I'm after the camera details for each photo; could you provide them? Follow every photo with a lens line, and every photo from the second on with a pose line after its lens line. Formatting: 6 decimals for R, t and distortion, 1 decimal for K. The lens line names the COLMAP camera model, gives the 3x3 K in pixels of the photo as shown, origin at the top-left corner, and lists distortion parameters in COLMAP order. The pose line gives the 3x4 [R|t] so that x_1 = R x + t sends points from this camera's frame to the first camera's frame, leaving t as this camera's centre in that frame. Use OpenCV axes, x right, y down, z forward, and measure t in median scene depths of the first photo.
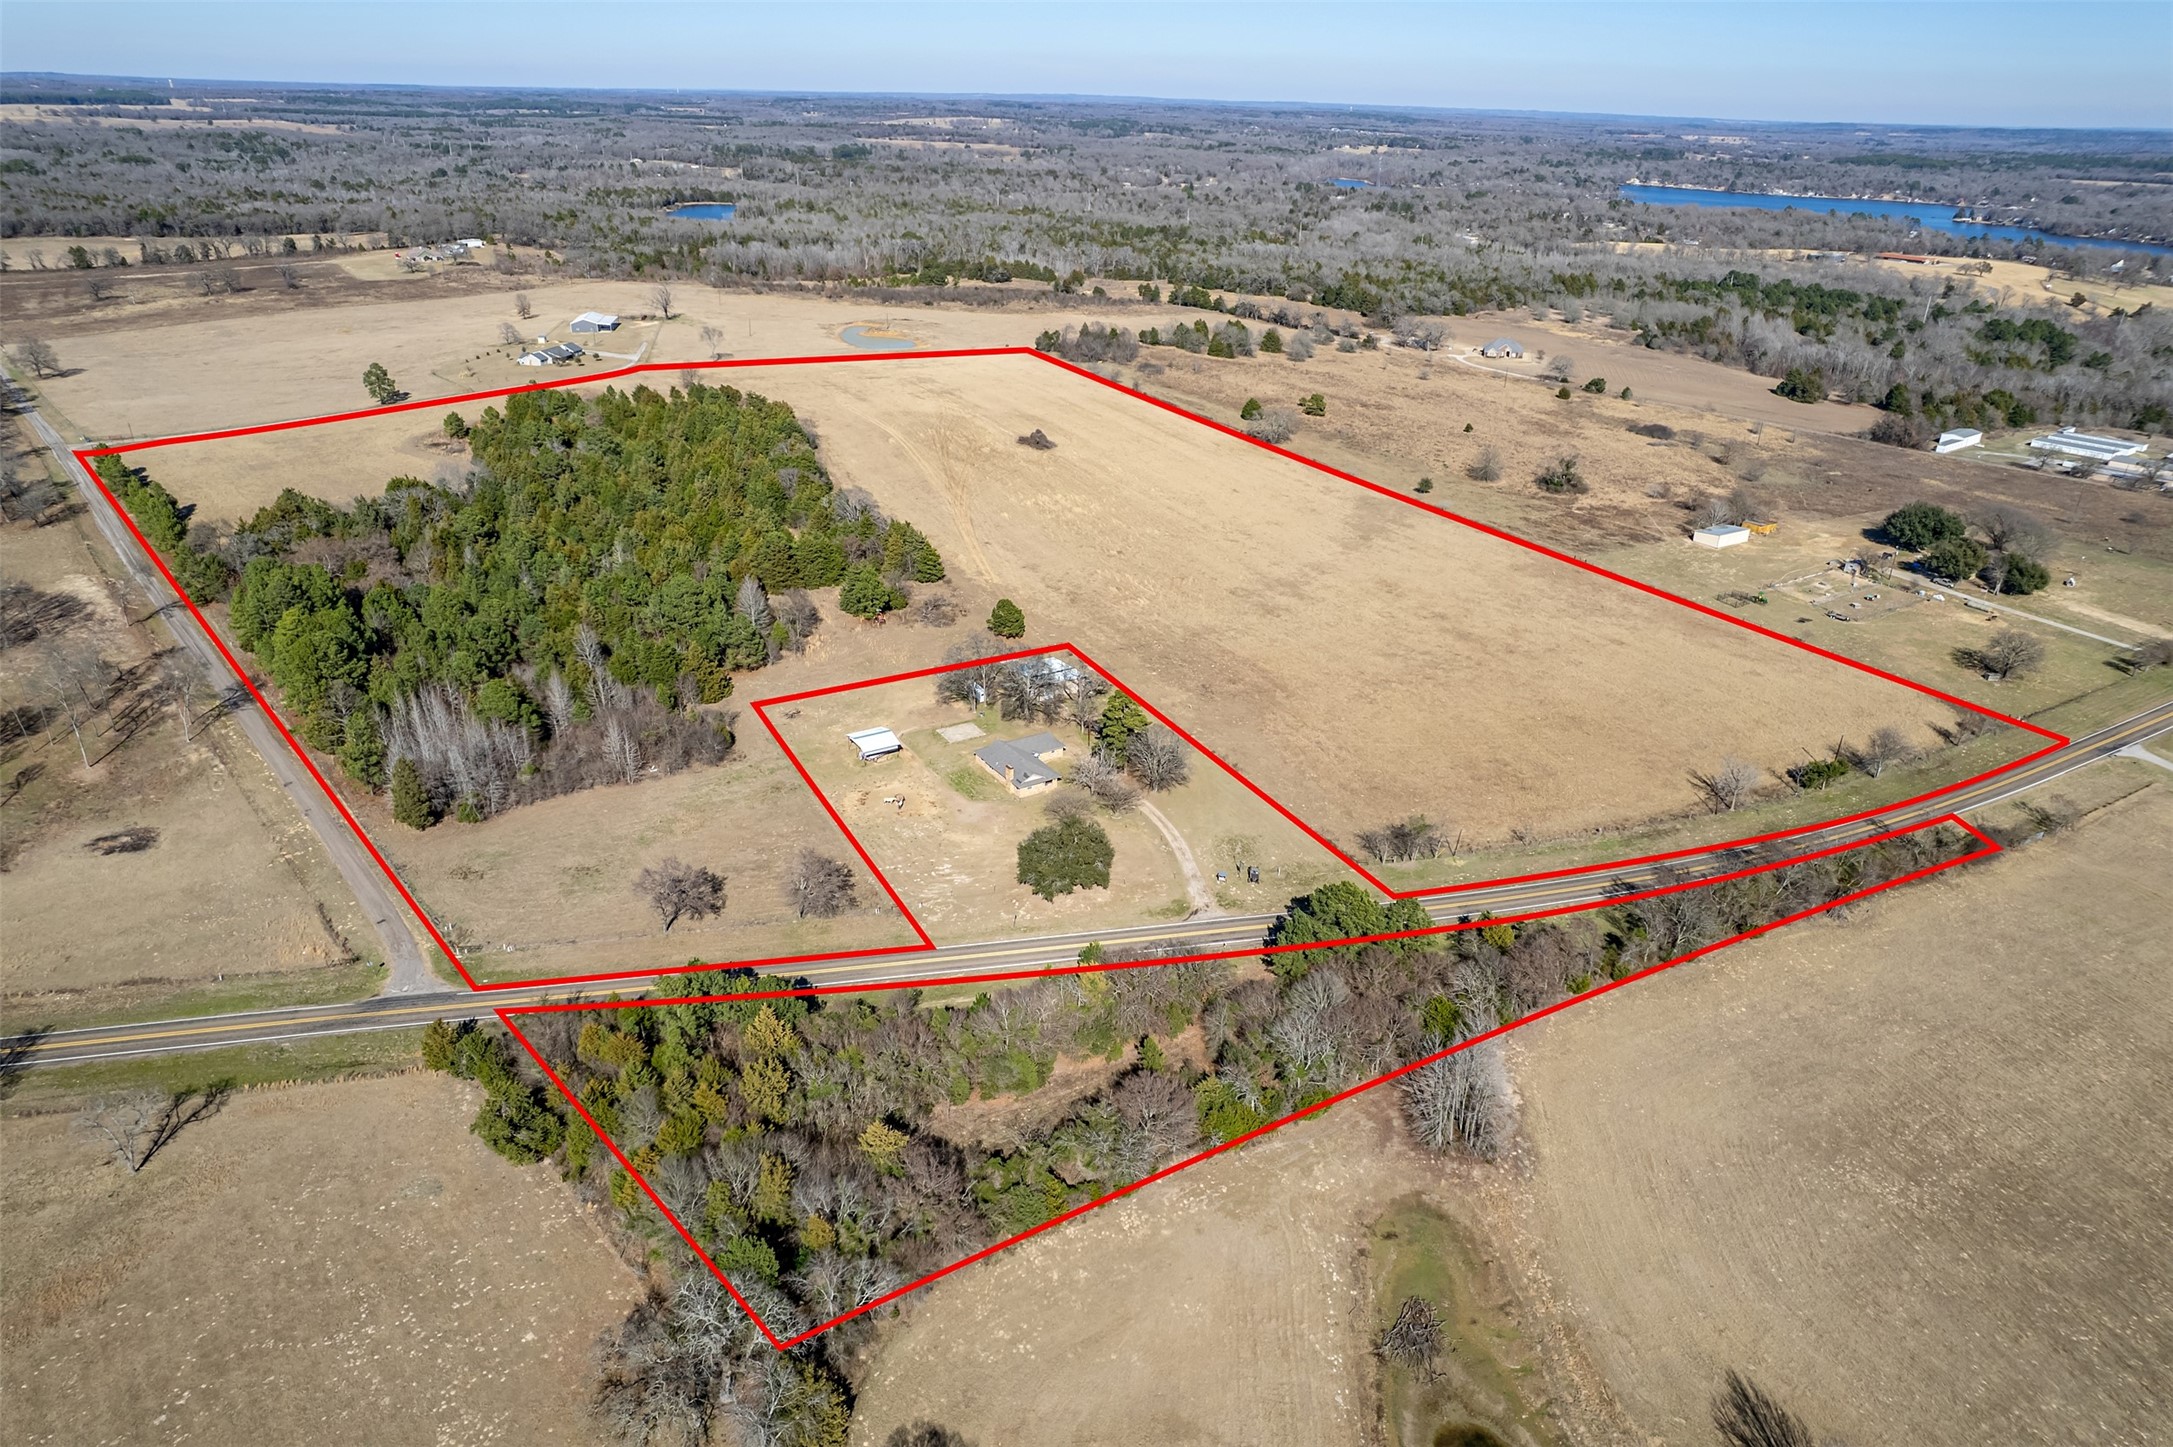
lens RADIAL K [[1390.2, 0, 1093.0], [0, 1390.2, 717.8], [0, 0, 1]] dist [-0.073325, 0.068771]
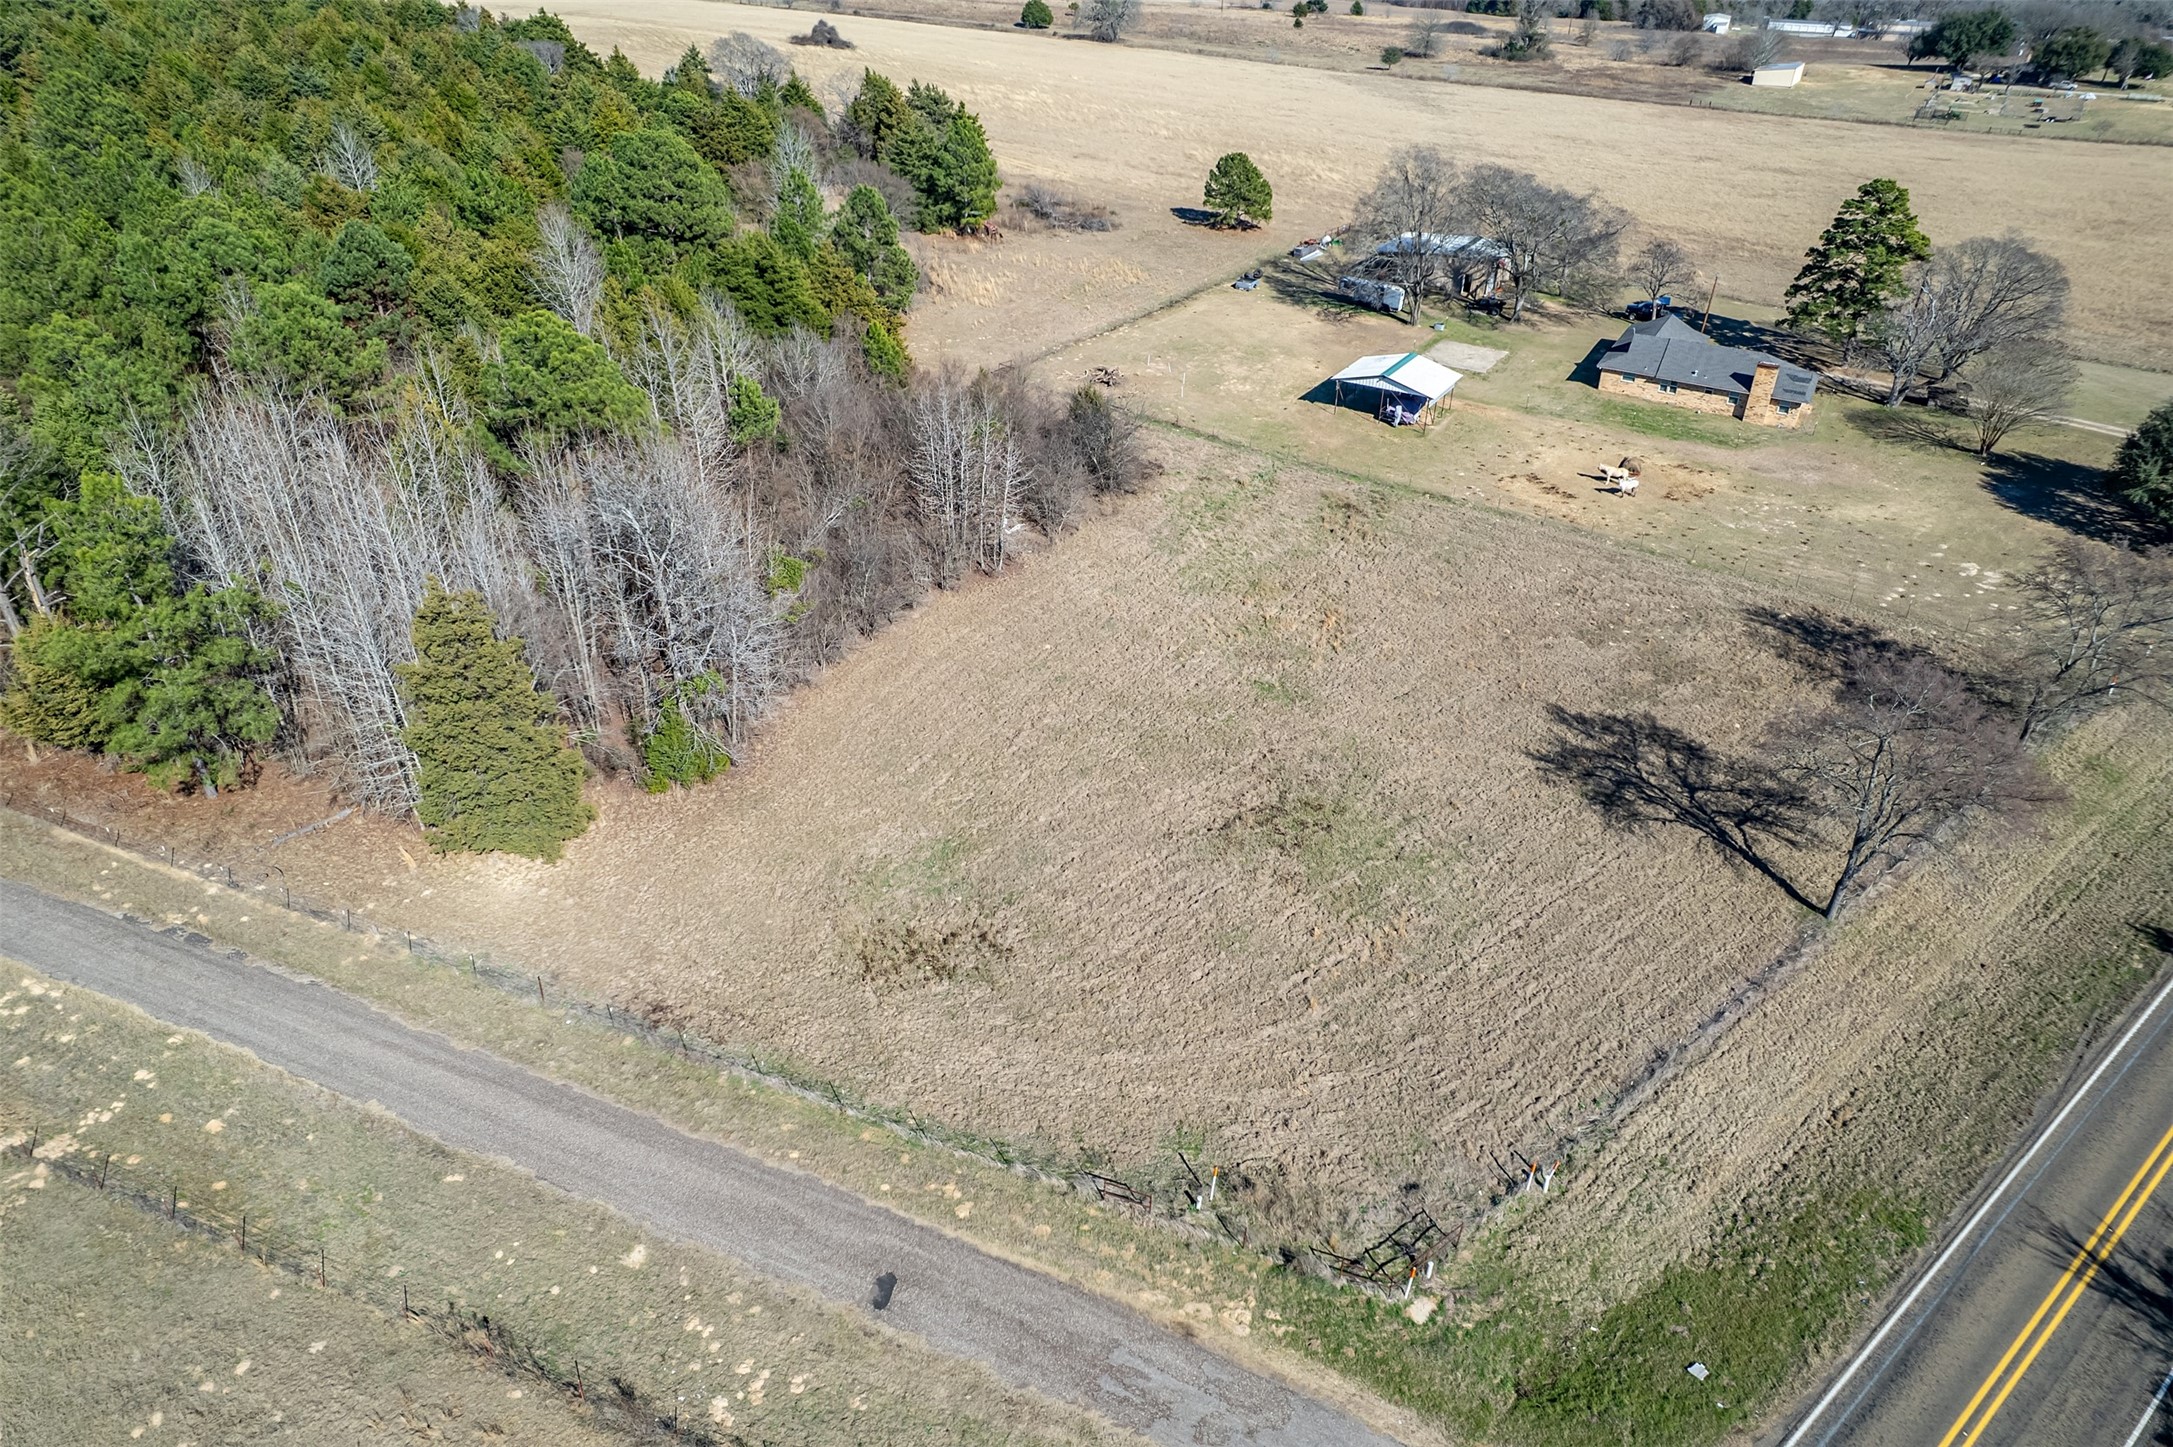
lens RADIAL K [[1390.2, 0, 1091.2], [0, 1390.2, 731.4], [0, 0, 1]] dist [-0.073325, 0.068771]
pose [[0.887641, -0.247606, 0.388310, -0.297234], [0.192649, 0.965488, 0.175266, 0.019552], [-0.418306, -0.080766, 0.904708, 0.433701]]
